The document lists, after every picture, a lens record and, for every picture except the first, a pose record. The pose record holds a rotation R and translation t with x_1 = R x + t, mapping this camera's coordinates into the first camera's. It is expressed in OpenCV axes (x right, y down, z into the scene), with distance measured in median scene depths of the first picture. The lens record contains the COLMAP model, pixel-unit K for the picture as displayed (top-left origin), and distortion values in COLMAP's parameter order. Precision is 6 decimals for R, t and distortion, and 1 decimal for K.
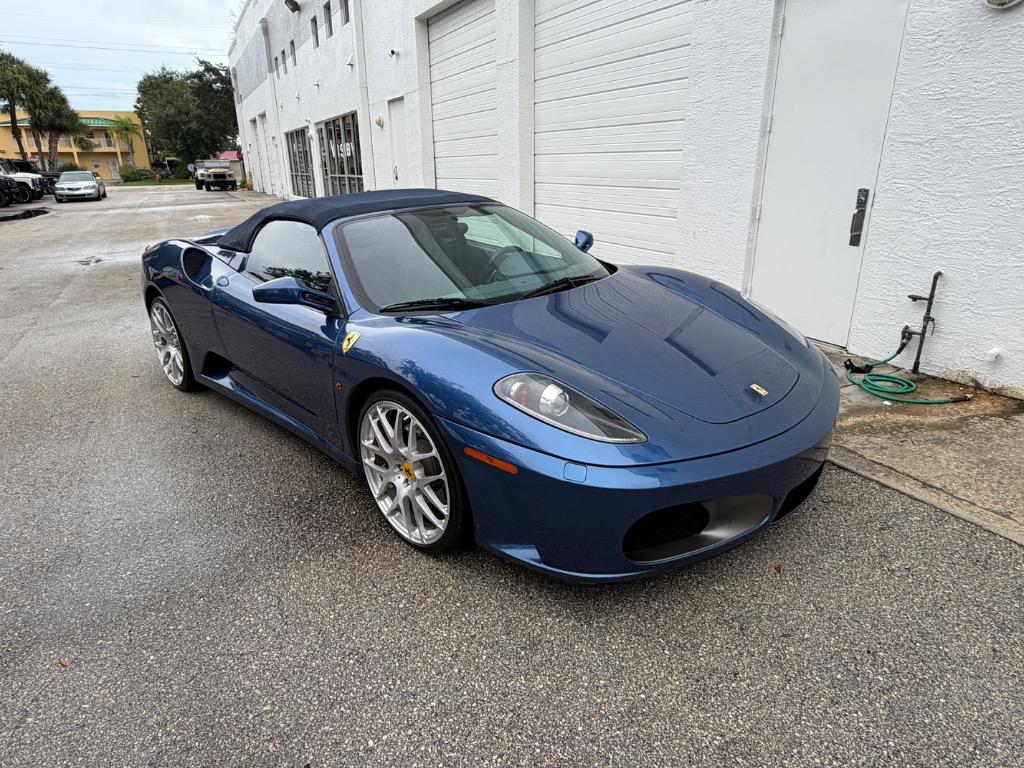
lens RADIAL K [[617.8, 0, 505.9], [0, 617.8, 381.9], [0, 0, 1]] dist [0.000873, -0.000371]
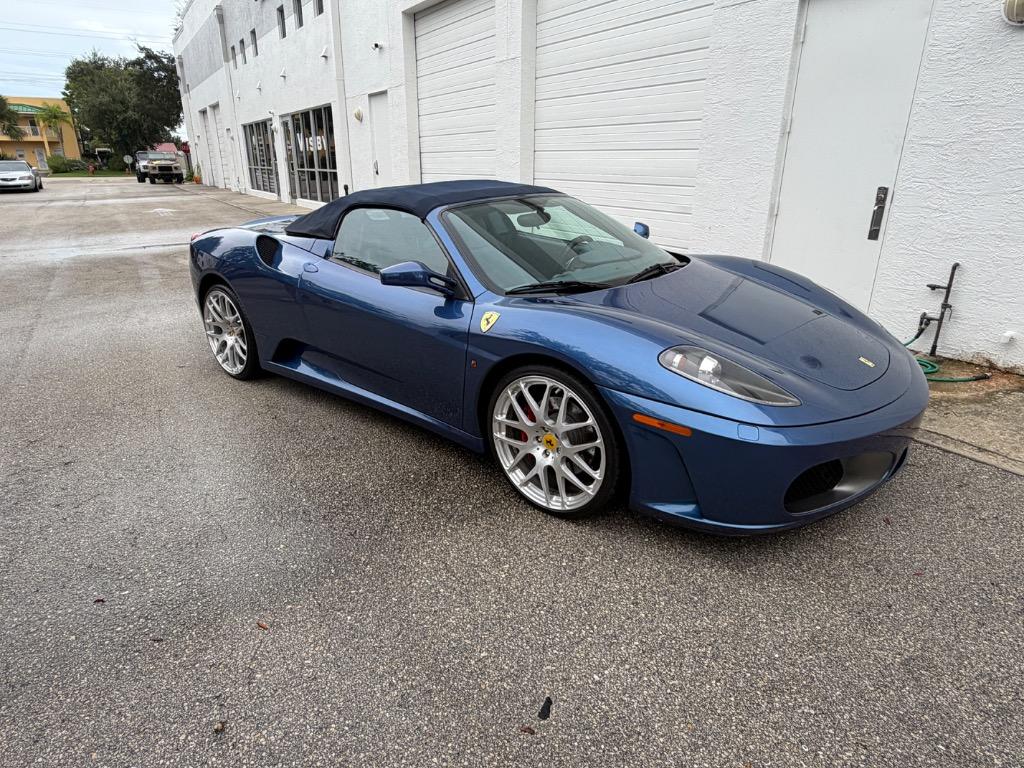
lens RADIAL K [[616.5, 0, 512.0], [0, 616.5, 384.0], [0, 0, 1]] dist [0.001013, -0.000305]
pose [[0.996473, -0.011655, 0.083098, -0.206161], [0.011126, 0.999915, 0.006827, 0.023989], [-0.083170, -0.005878, 0.996518, -0.036099]]
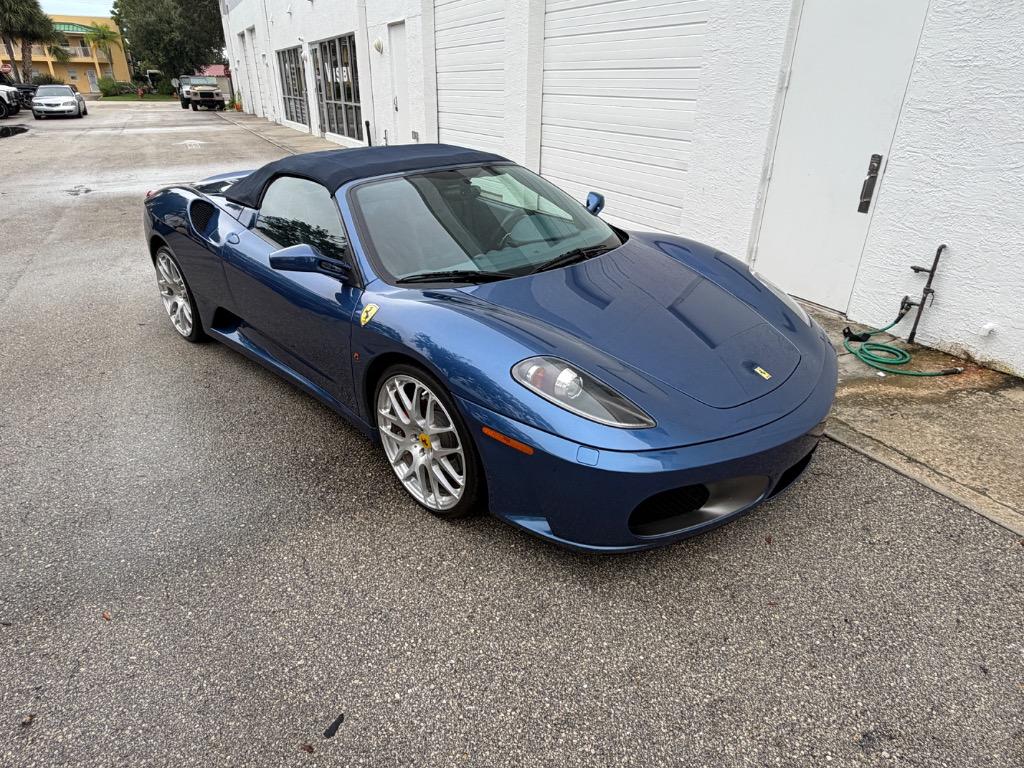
lens RADIAL K [[617.4, 0, 513.3], [0, 617.4, 387.9], [0, 0, 1]] dist [0.000895, -0.000117]
pose [[0.999522, 0.023465, 0.020113, -0.020708], [-0.025543, 0.993581, 0.110206, -0.043123], [-0.017398, -0.110667, 0.993705, -0.021584]]
